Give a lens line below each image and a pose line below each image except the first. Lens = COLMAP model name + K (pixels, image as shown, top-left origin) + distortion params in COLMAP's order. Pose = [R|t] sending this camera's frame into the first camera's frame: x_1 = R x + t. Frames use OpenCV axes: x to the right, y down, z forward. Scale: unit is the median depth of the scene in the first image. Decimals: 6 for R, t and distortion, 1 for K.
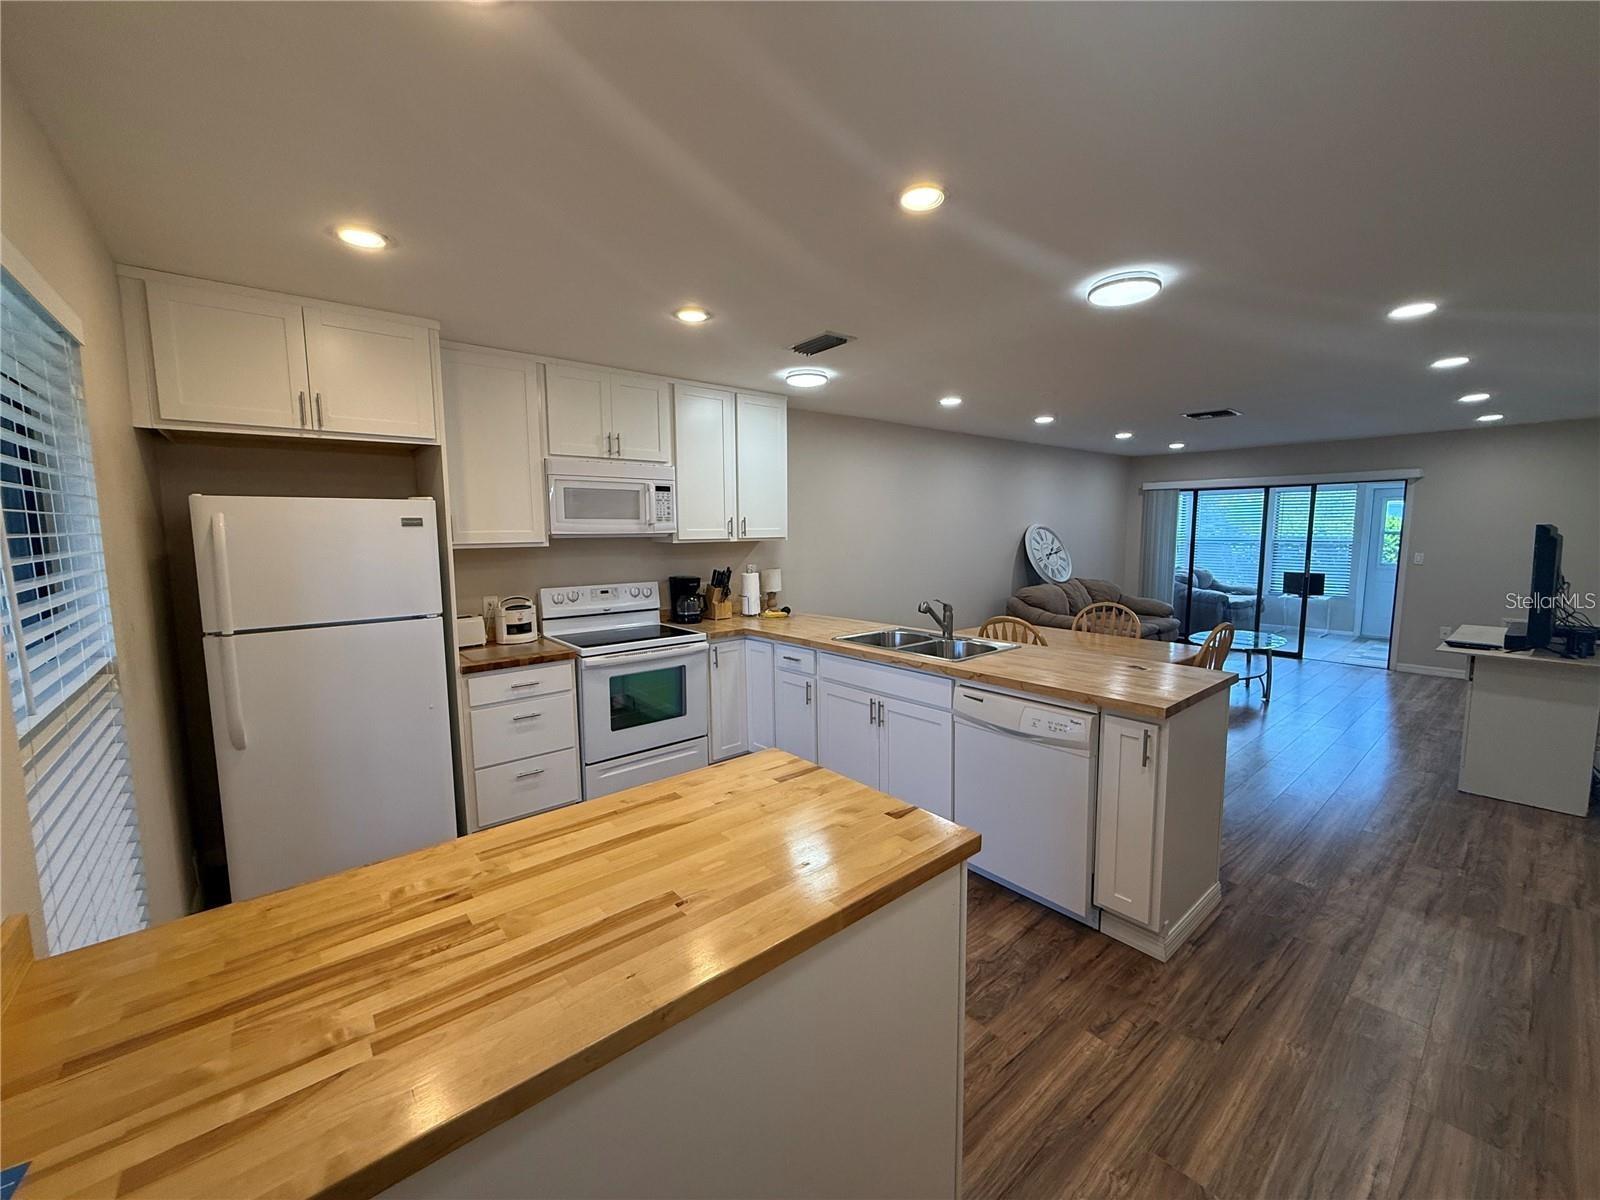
lens RADIAL K [[639.0, 0, 800.8], [0, 639.0, 593.5], [0, 0, 1]] dist [0.000306, 0.000216]
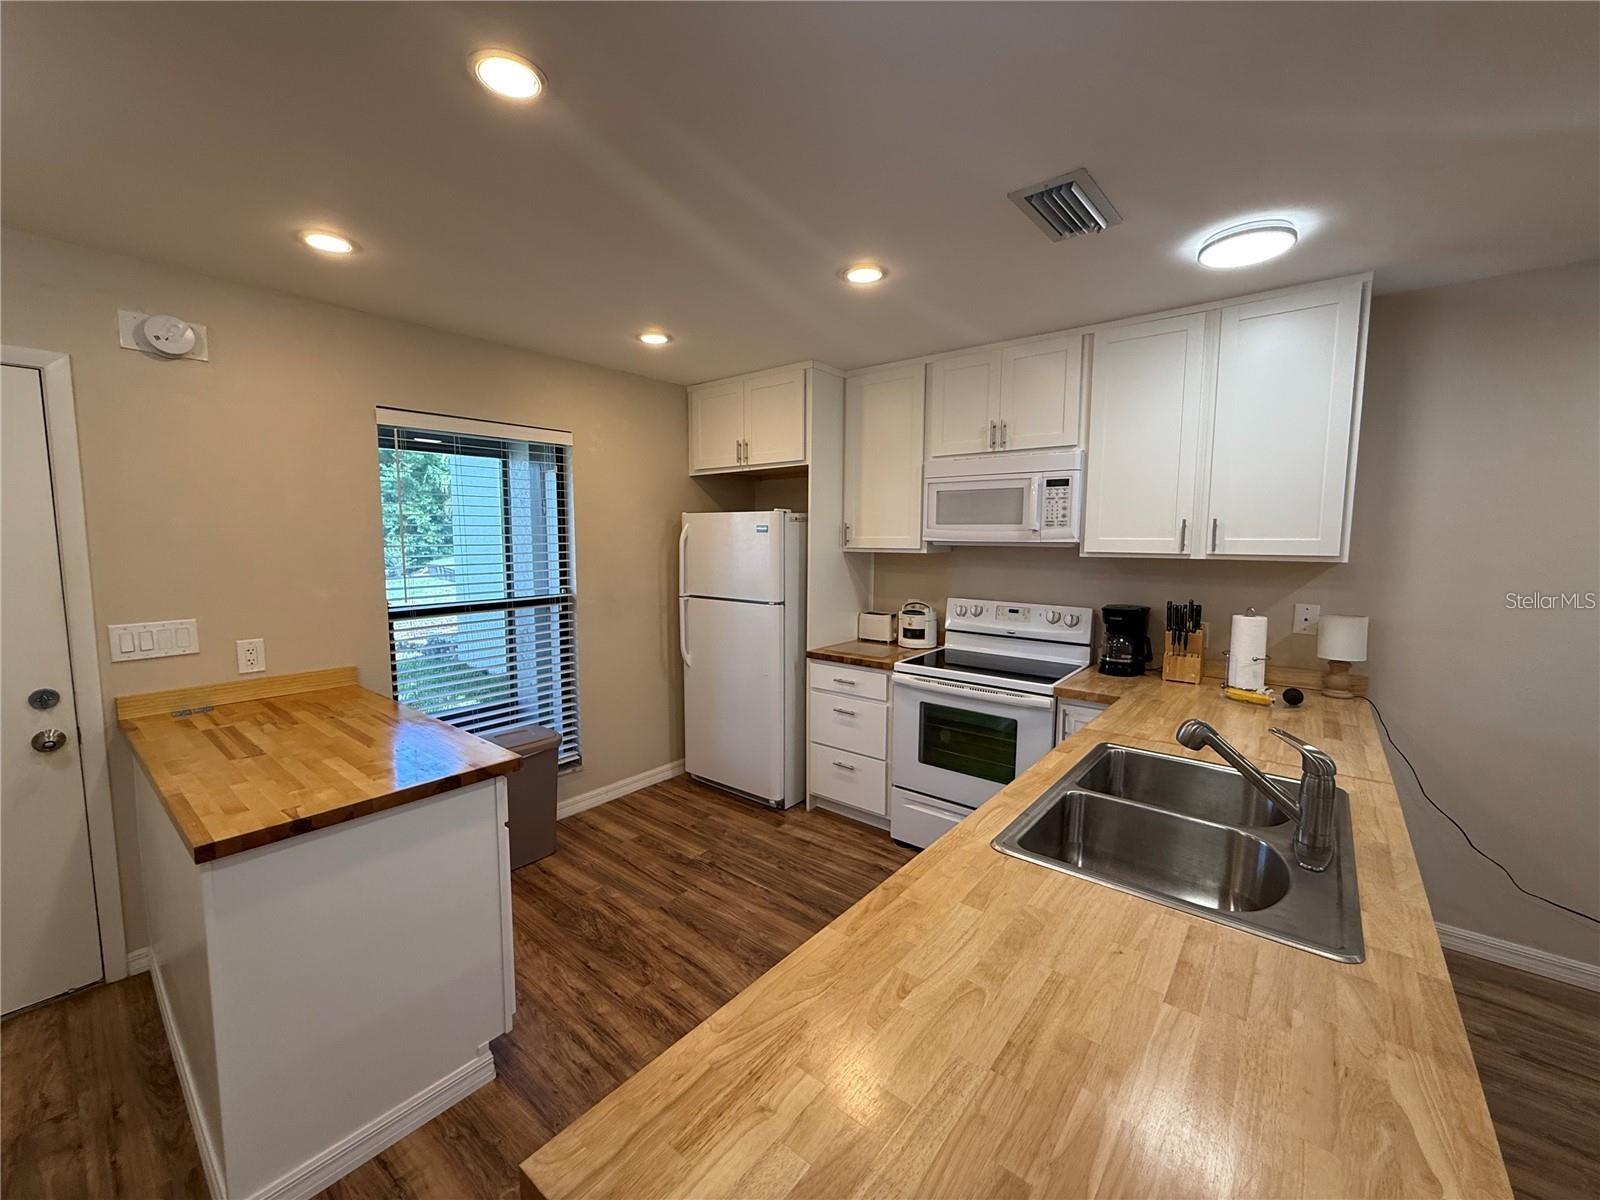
lens RADIAL K [[639.0, 0, 798.2], [0, 639.0, 596.0], [0, 0, 1]] dist [0.000306, 0.000216]
pose [[0.184371, 0.101891, -0.977561, 0.453093], [-0.105537, 0.990914, 0.083378, -0.061712], [0.977174, 0.087797, 0.193450, 0.554668]]
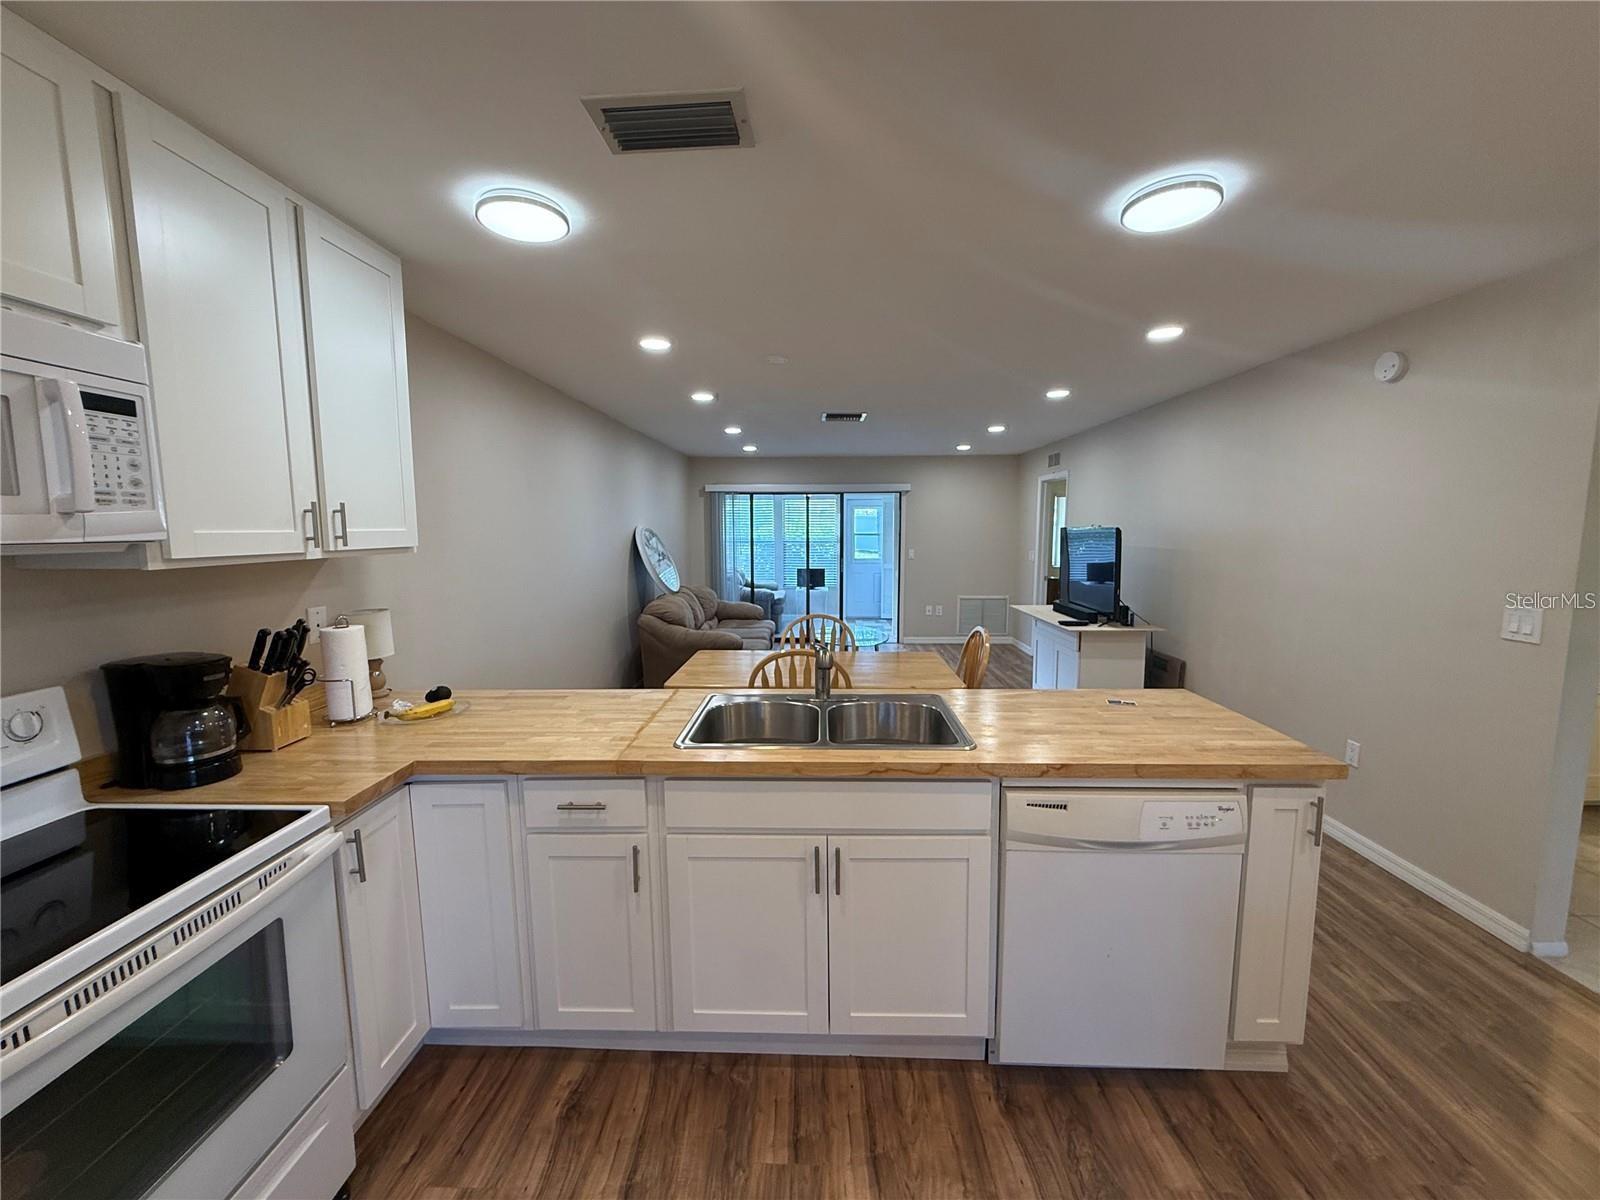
lens RADIAL K [[639.0, 0, 798.7], [0, 639.0, 596.8], [0, 0, 1]] dist [0.000306, 0.000216]
pose [[0.671103, -0.075973, 0.737461, -0.219976], [0.075348, 0.996574, 0.034099, -0.050192], [-0.737525, 0.032682, 0.674528, 0.510714]]
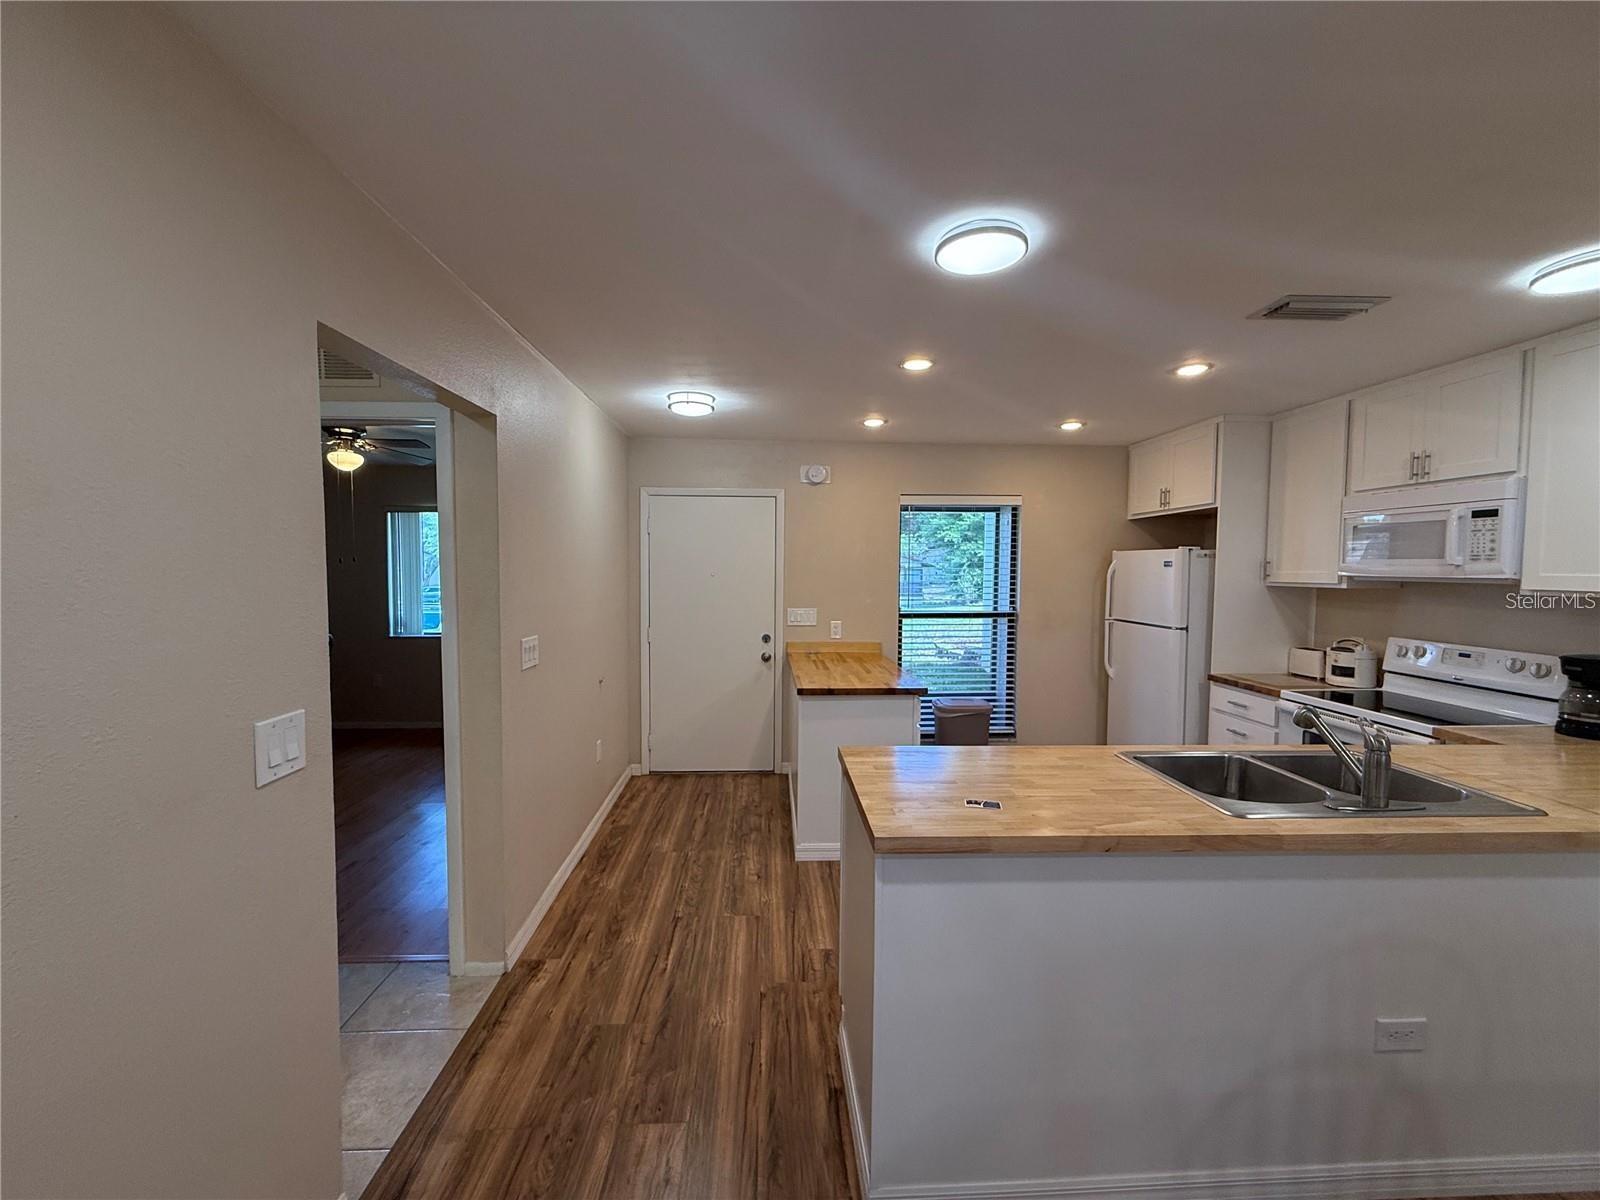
lens RADIAL K [[639.0, 0, 798.2], [0, 639.0, 594.9], [0, 0, 1]] dist [0.000306, 0.000216]
pose [[-0.604543, 0.038501, -0.795642, 0.750262], [-0.083818, 0.990212, 0.111603, -0.089813], [0.792151, 0.134158, -0.595398, 0.809983]]
